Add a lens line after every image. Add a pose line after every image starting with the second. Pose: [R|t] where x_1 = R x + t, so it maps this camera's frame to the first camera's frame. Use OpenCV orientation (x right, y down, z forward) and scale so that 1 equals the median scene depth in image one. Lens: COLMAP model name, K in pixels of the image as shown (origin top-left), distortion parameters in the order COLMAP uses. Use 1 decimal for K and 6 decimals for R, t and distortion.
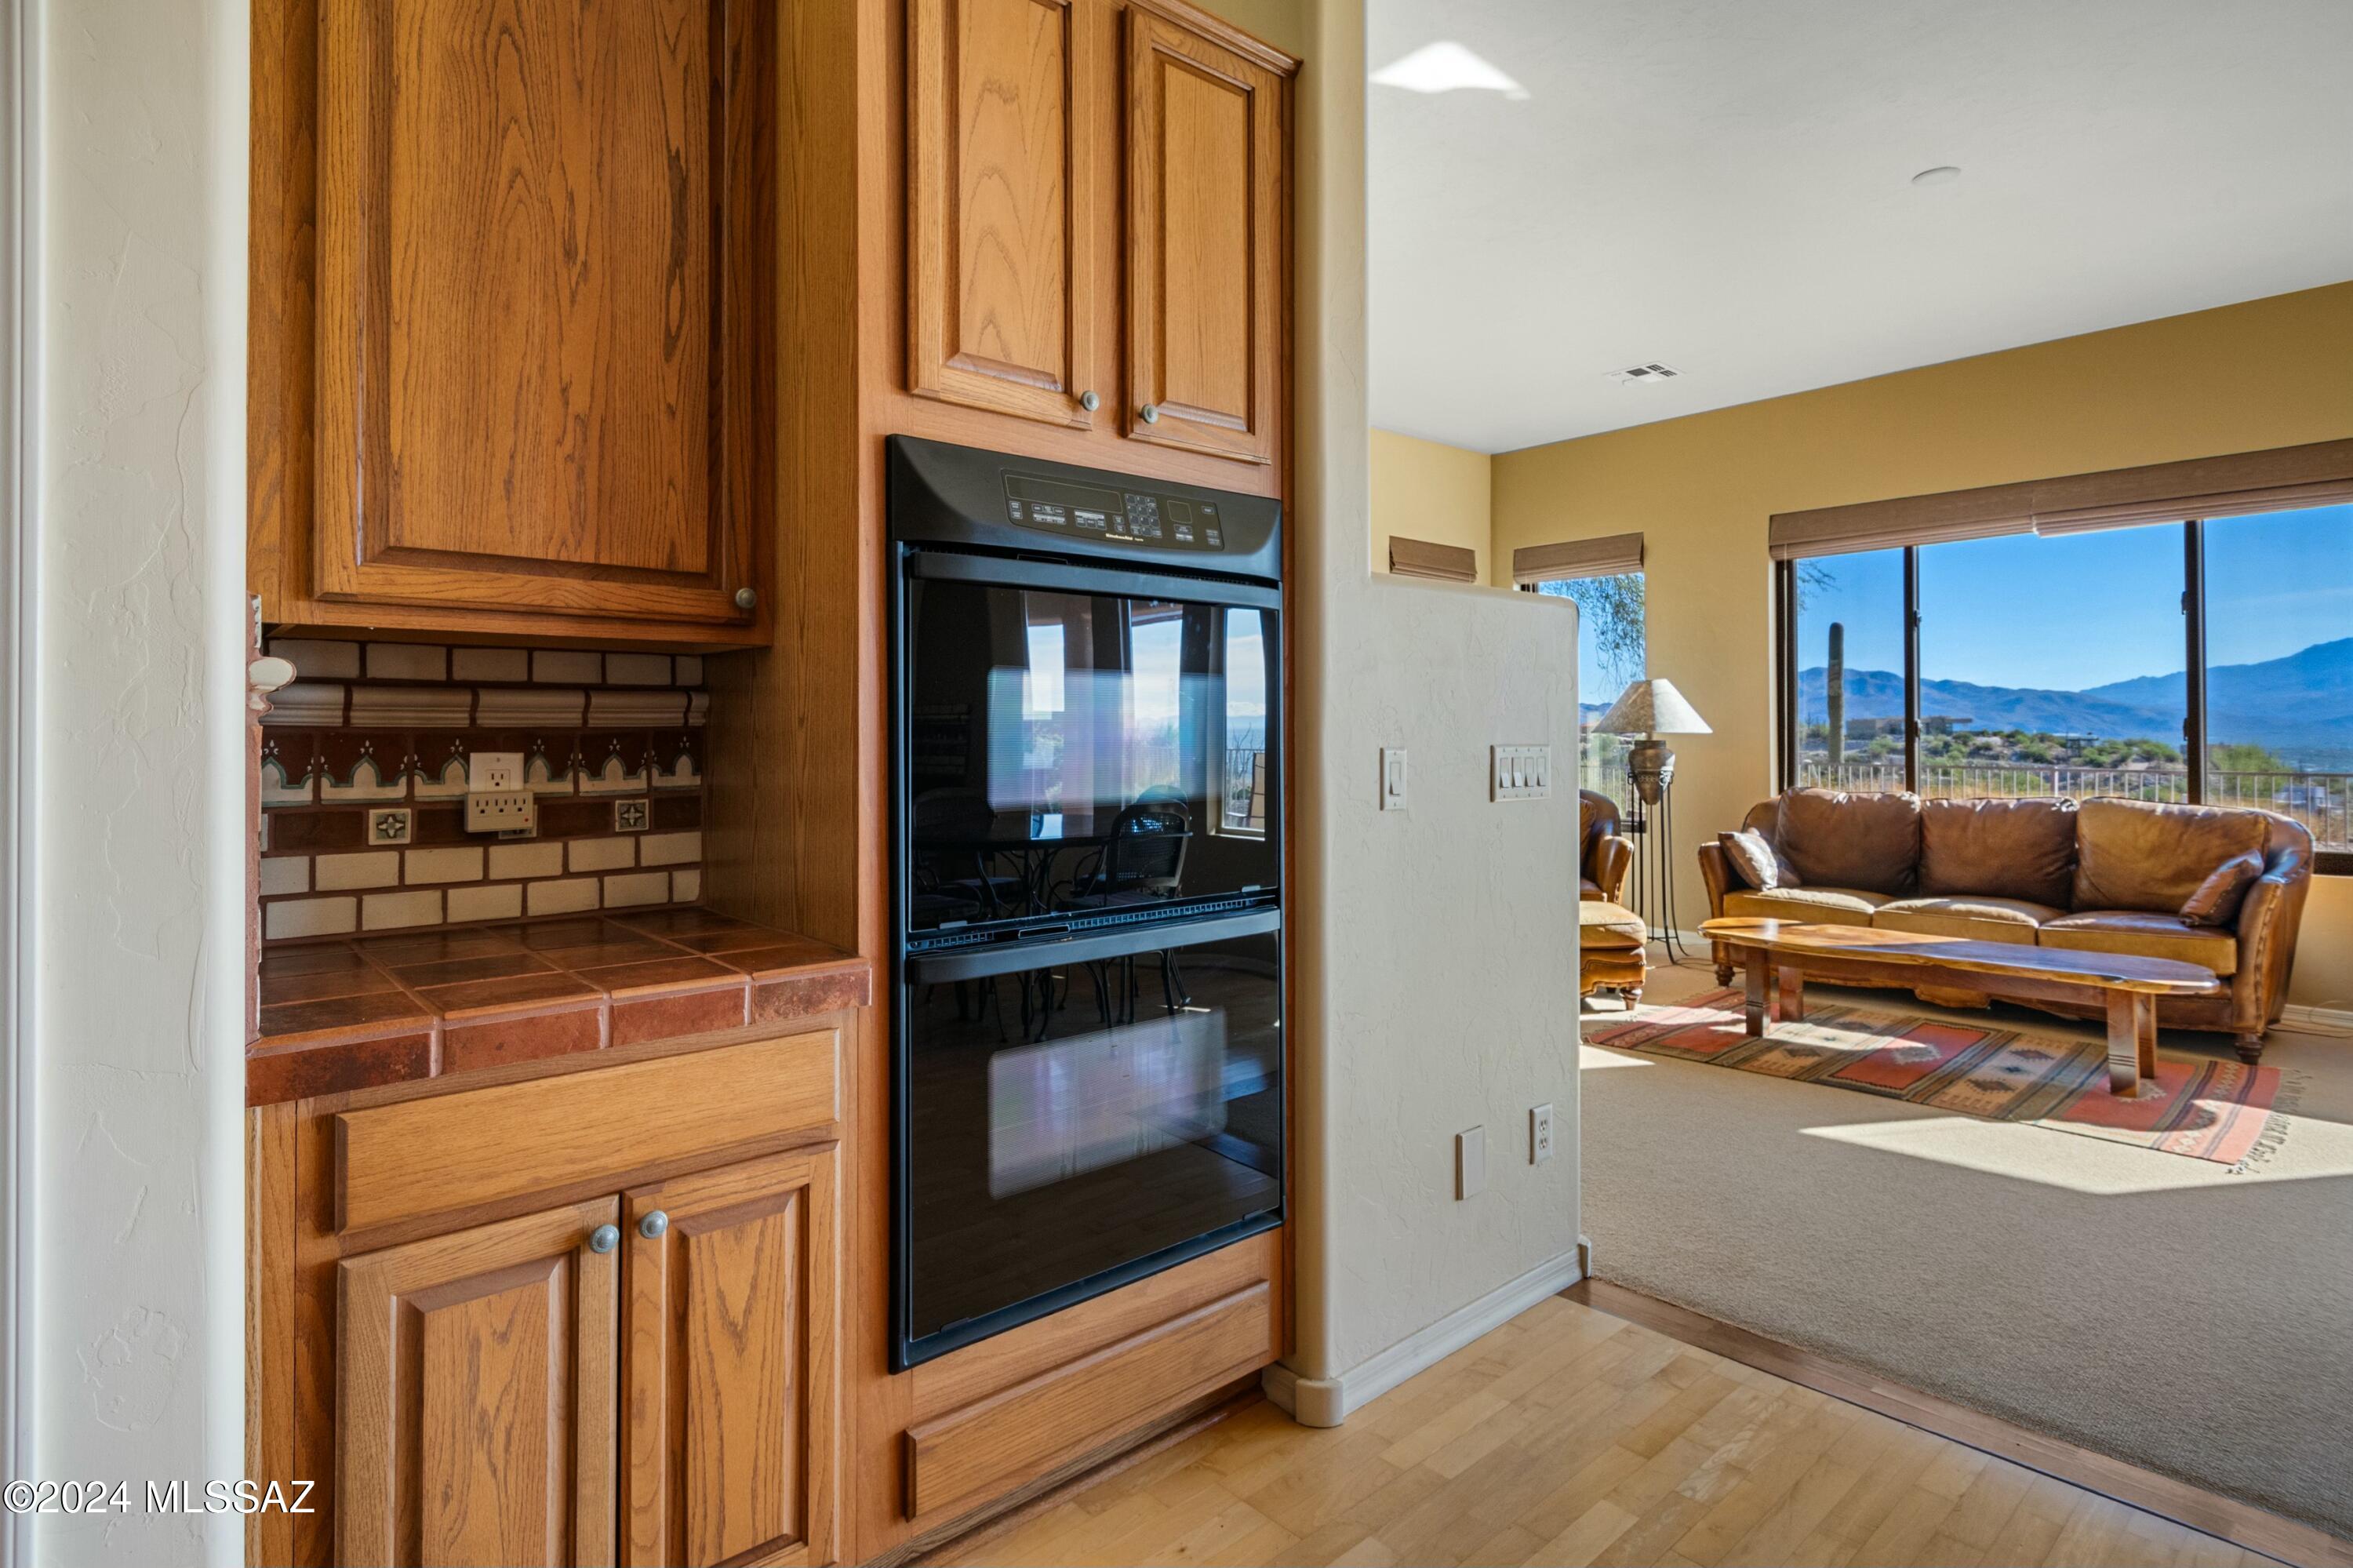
lens RADIAL K [[1255.1, 0, 1179.4], [0, 1255.1, 722.9], [0, 0, 1]] dist [-0.002538, 0.004817]
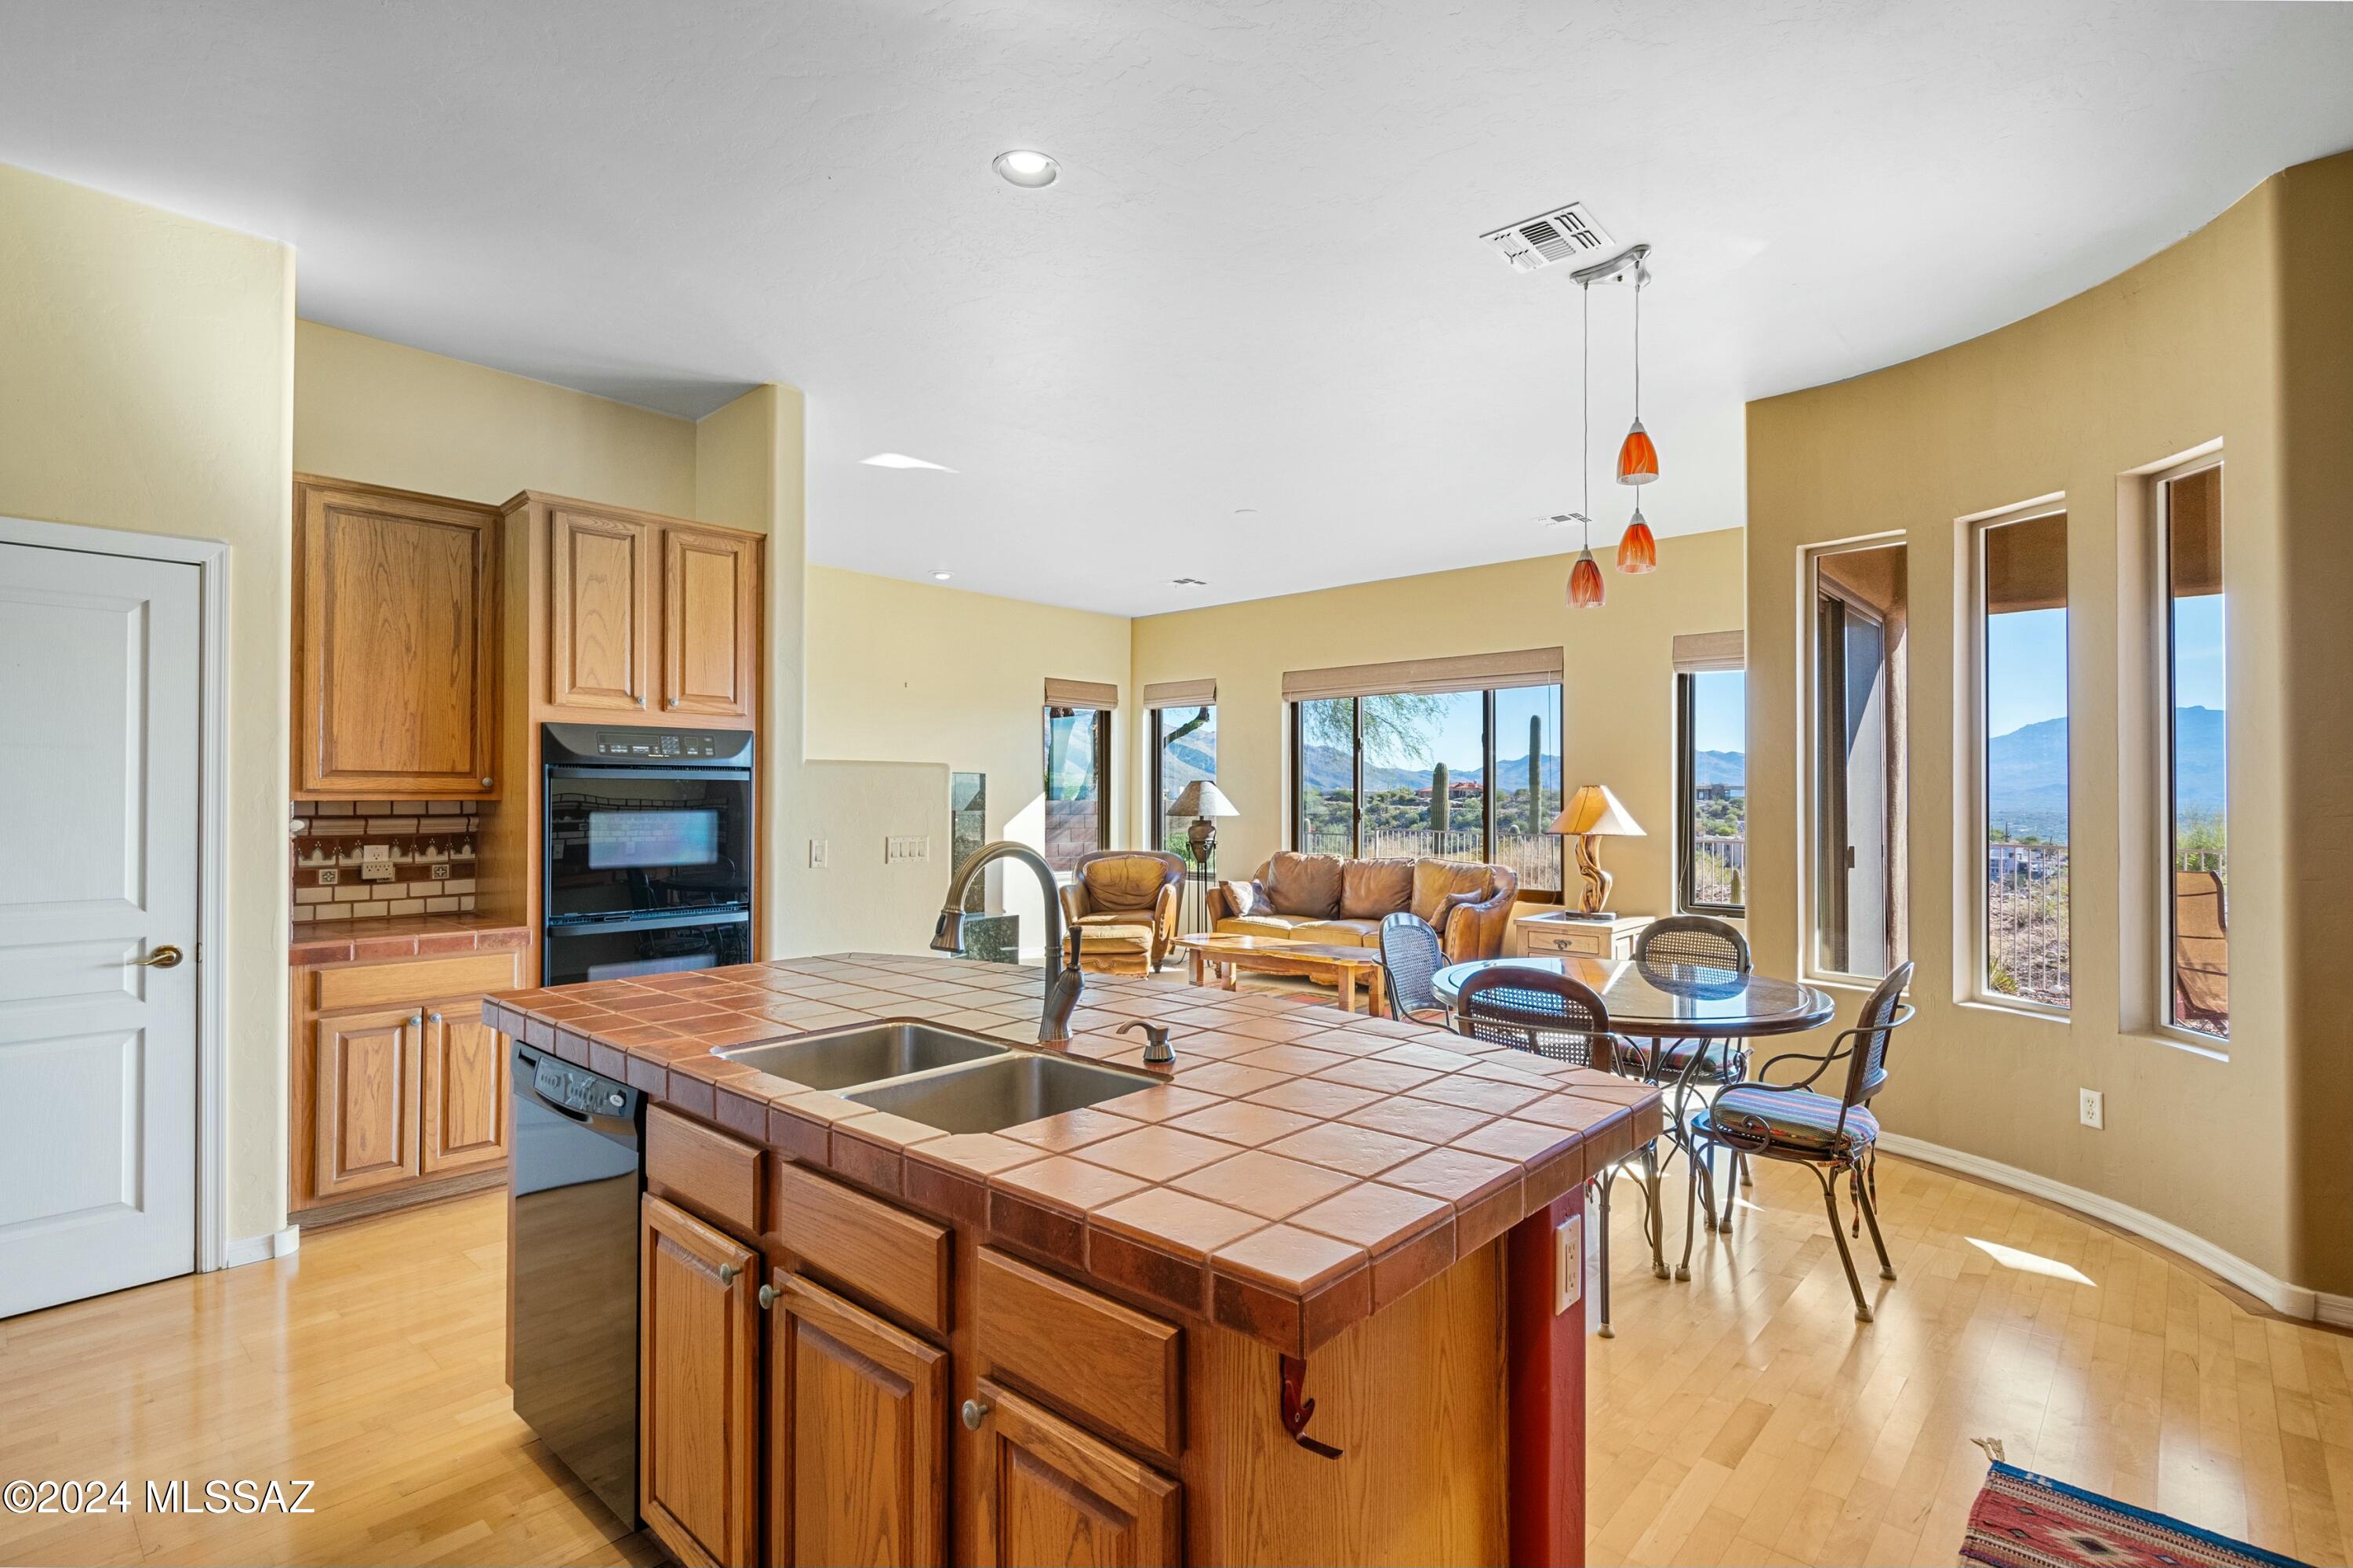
lens RADIAL K [[1125.5, 0, 1181.6], [0, 1125.5, 787.5], [0, 0, 1]] dist [0.004007, -0.004932]
pose [[0.992865, 0.004457, 0.119163, 0.731054], [-0.004350, 0.999990, -0.001162, -0.092292], [-0.119167, 0.000635, 0.992874, -1.327624]]
